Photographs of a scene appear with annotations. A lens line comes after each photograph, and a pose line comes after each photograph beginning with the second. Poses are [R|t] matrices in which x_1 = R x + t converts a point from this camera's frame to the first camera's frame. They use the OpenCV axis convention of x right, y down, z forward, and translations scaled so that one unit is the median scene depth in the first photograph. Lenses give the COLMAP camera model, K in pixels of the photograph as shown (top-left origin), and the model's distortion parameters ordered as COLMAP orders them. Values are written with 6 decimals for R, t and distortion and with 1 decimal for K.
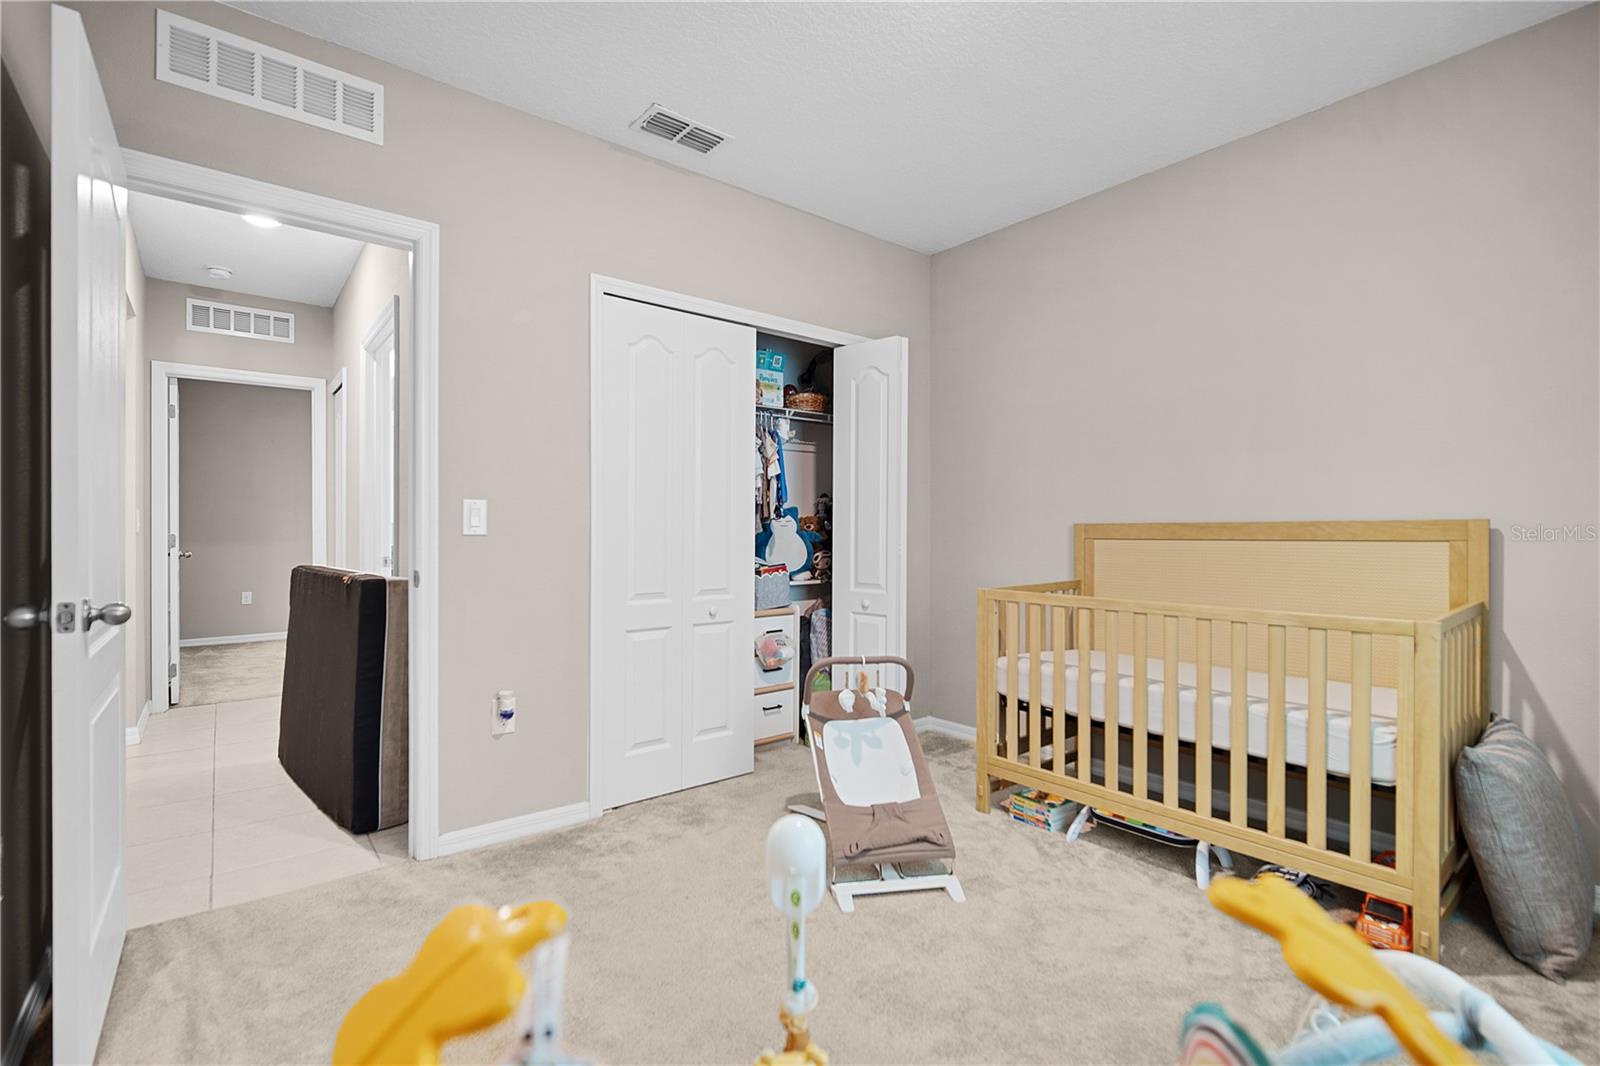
lens RADIAL K [[719.5, 0, 797.8], [0, 719.5, 537.8], [0, 0, 1]] dist [-0.003689, -0.000317]
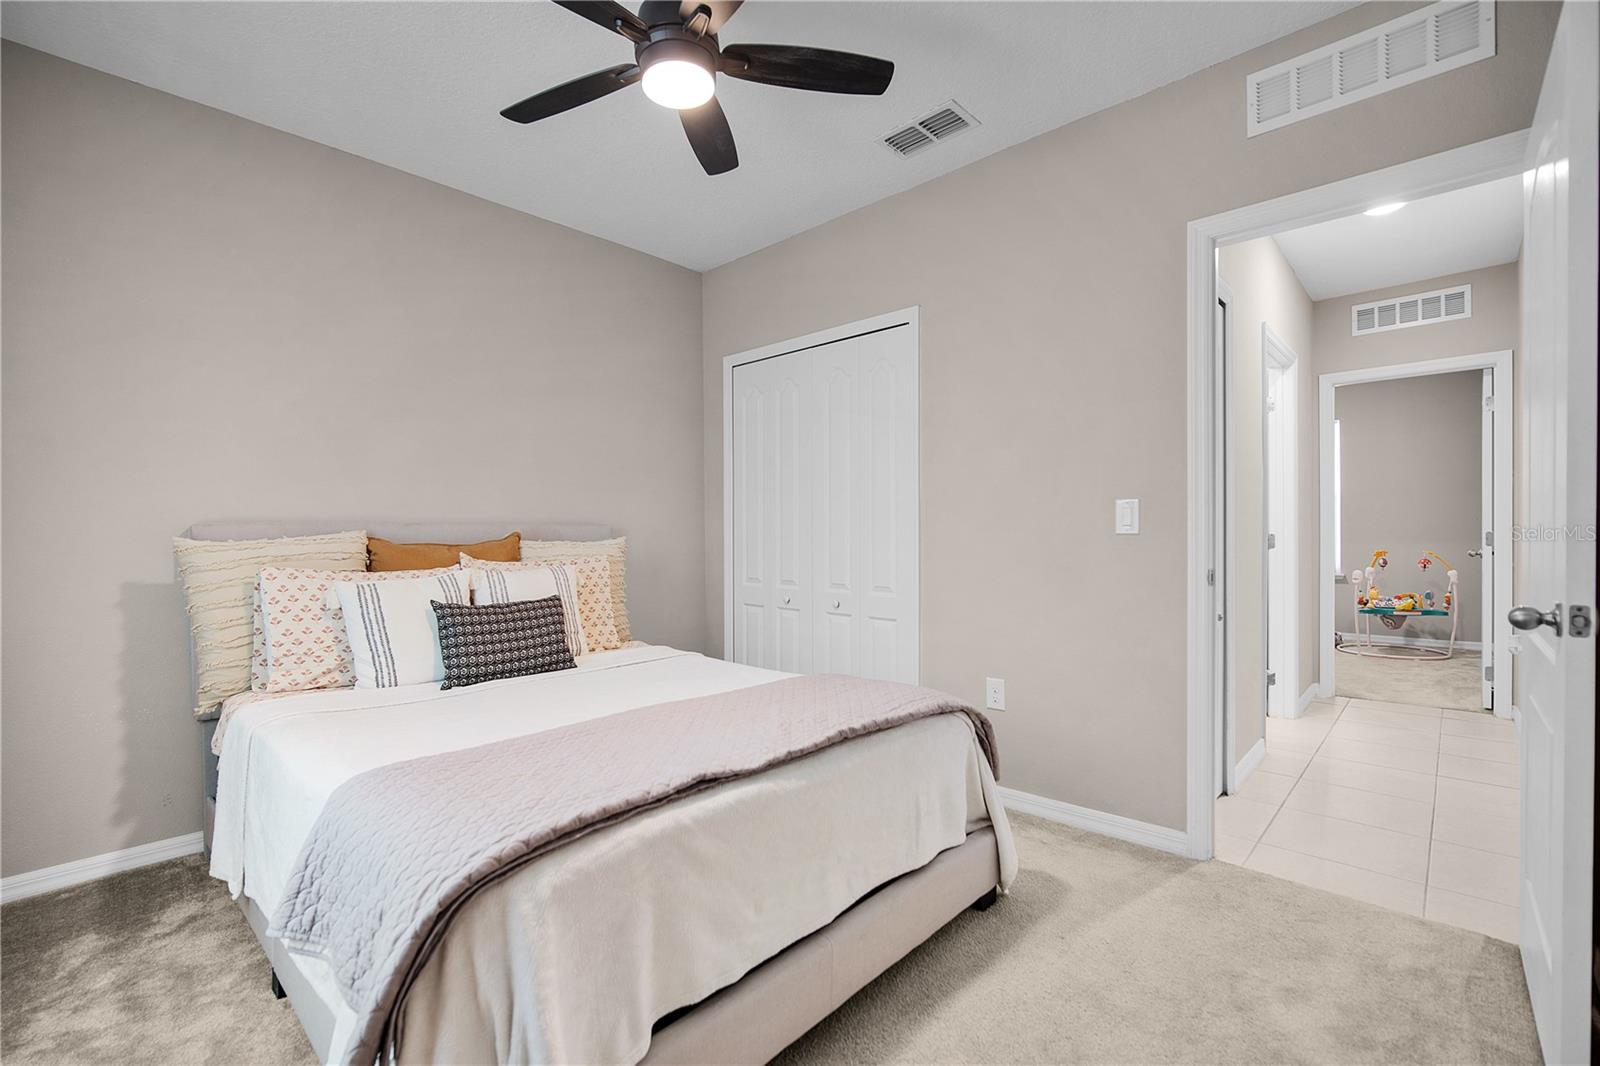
lens RADIAL K [[719.5, 0, 797.8], [0, 719.5, 537.8], [0, 0, 1]] dist [-0.003689, -0.000317]
pose [[0.157902, -0.003043, -0.987450, 0.083743], [0.006229, 0.999978, -0.002085, -0.000044], [0.987435, -0.005822, 0.157917, 0.059060]]
